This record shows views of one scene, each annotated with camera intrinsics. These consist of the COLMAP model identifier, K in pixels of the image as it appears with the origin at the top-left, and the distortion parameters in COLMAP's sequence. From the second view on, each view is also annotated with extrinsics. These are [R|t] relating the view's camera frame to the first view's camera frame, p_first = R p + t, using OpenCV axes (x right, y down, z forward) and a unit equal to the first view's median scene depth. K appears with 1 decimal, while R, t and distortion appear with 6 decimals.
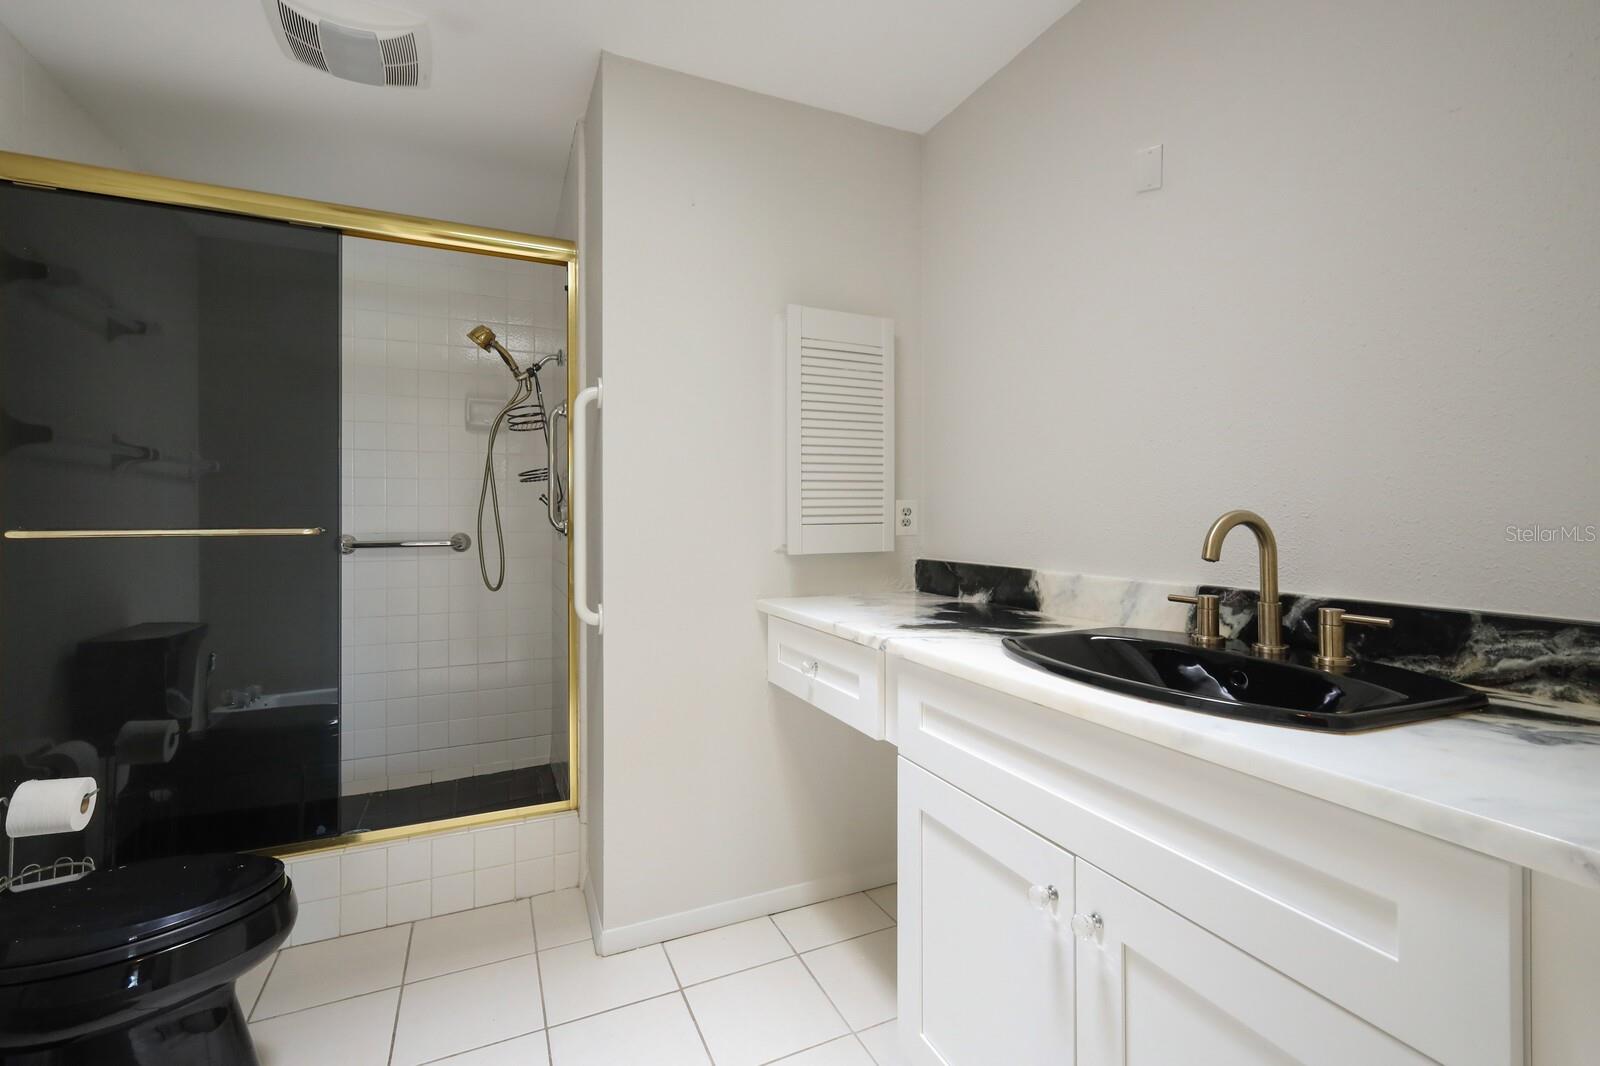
lens RADIAL K [[703.6, 0, 797.6], [0, 703.6, 523.0], [0, 0, 1]] dist [0.004630, 0.000370]
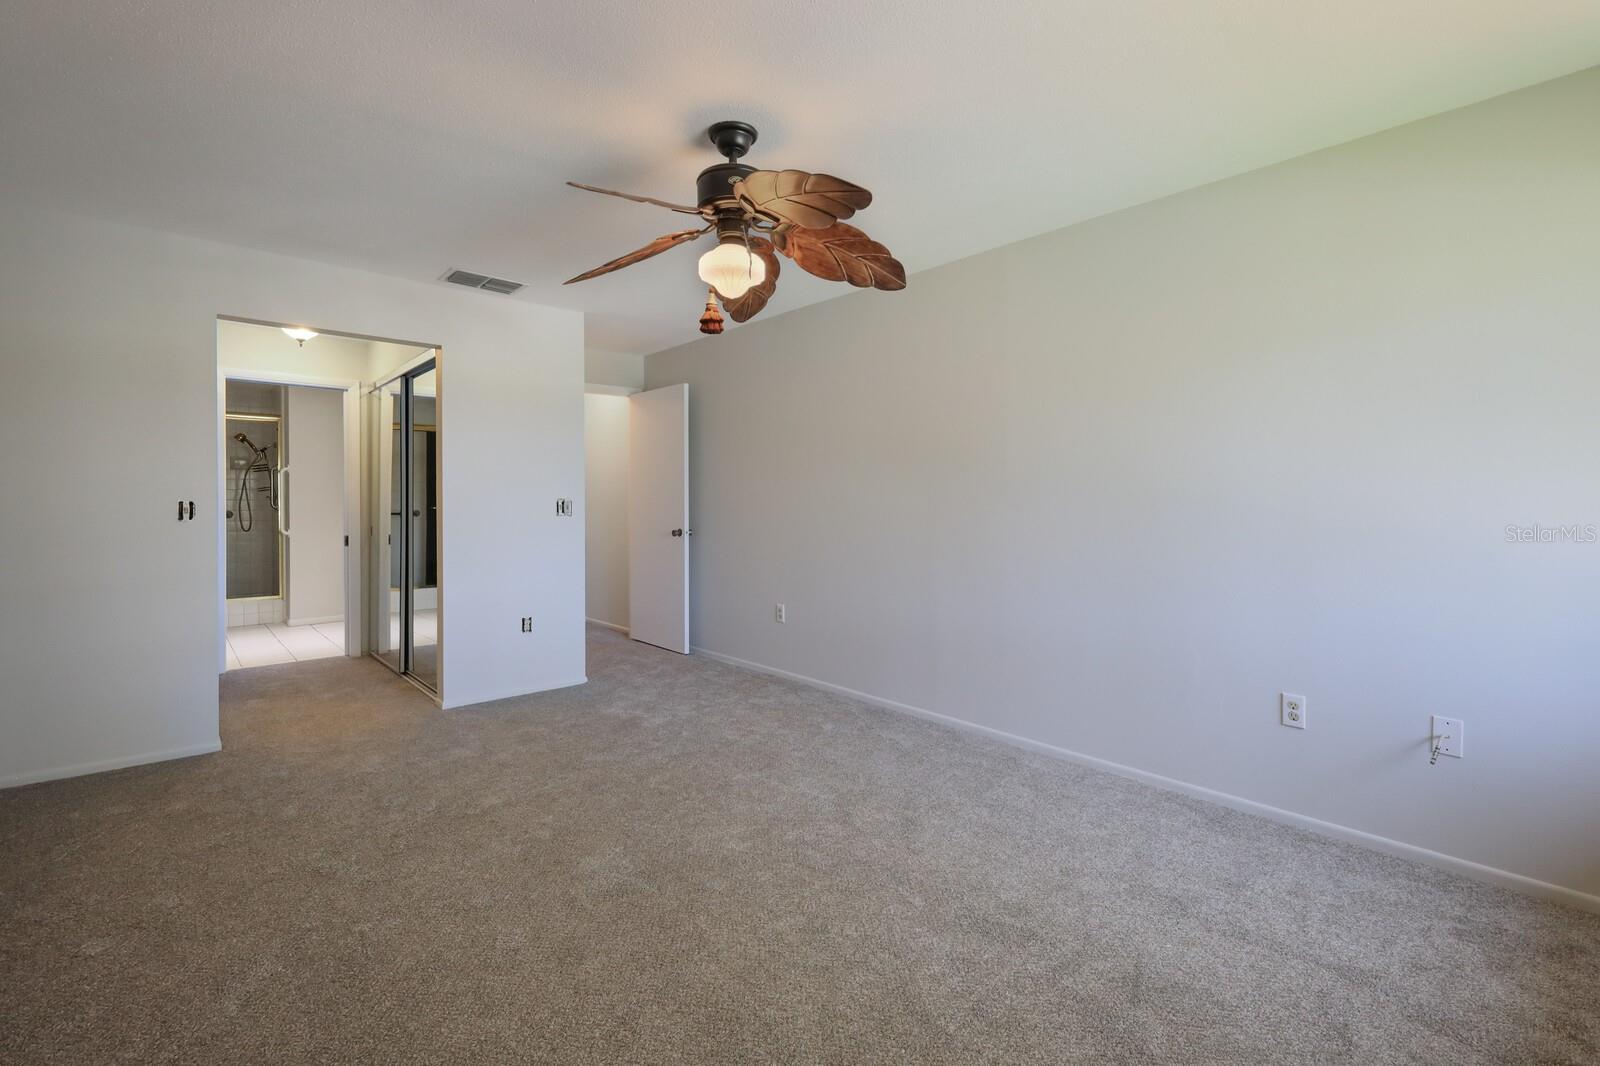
lens RADIAL K [[703.6, 0, 805.0], [0, 703.6, 526.3], [0, 0, 1]] dist [0.004630, 0.000370]
pose [[0.950738, -0.001334, 0.309992, 0.914674], [0.001140, 0.999999, 0.000805, 0.087063], [-0.309993, -0.000412, 0.950739, -2.669139]]
